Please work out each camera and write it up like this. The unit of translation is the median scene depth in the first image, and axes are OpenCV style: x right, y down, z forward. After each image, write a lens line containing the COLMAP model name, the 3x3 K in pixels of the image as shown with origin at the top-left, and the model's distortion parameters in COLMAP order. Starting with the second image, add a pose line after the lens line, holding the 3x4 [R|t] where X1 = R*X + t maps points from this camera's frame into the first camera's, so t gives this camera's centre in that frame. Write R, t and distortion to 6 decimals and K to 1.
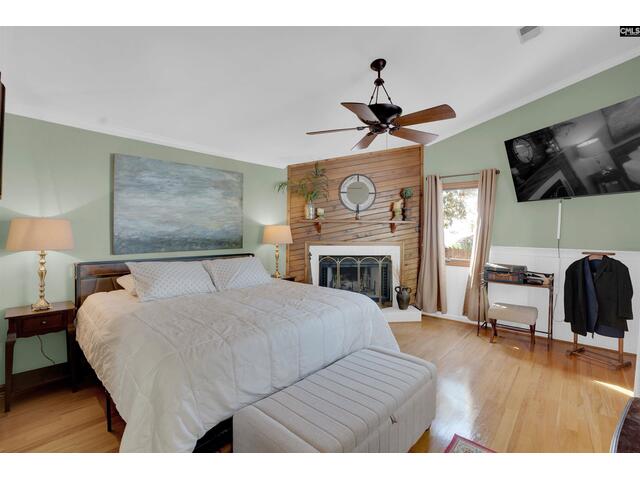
lens RADIAL K [[292.2, 0, 326.8], [0, 292.2, 238.4], [0, 0, 1]] dist [-0.021748, 0.000523]
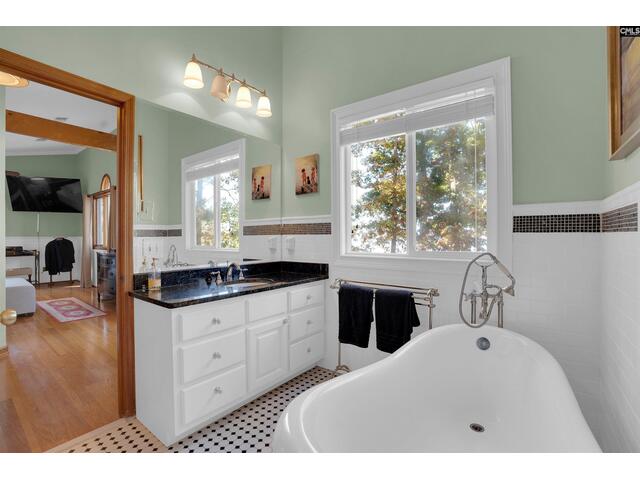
lens RADIAL K [[294.5, 0, 321.7], [0, 294.5, 236.0], [0, 0, 1]] dist [-0.067011, 0.025960]
pose [[-0.052923, -0.016773, 0.998458, -1.308662], [0.023776, 0.999554, 0.018052, 0.044343], [-0.998316, 0.024694, -0.052500, -0.894113]]
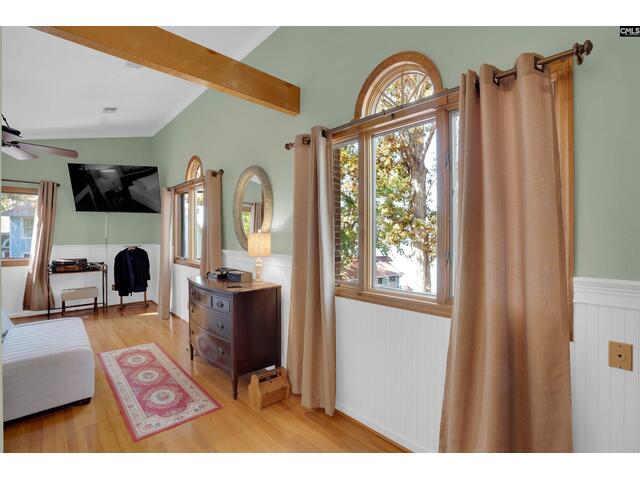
lens RADIAL K [[292.2, 0, 326.8], [0, 292.2, 238.4], [0, 0, 1]] dist [-0.021748, 0.000523]
pose [[0.097080, -0.021305, 0.995049, -0.607044], [0.017401, 0.999654, 0.019706, -0.007060], [-0.995124, 0.015402, 0.097417, -0.303003]]
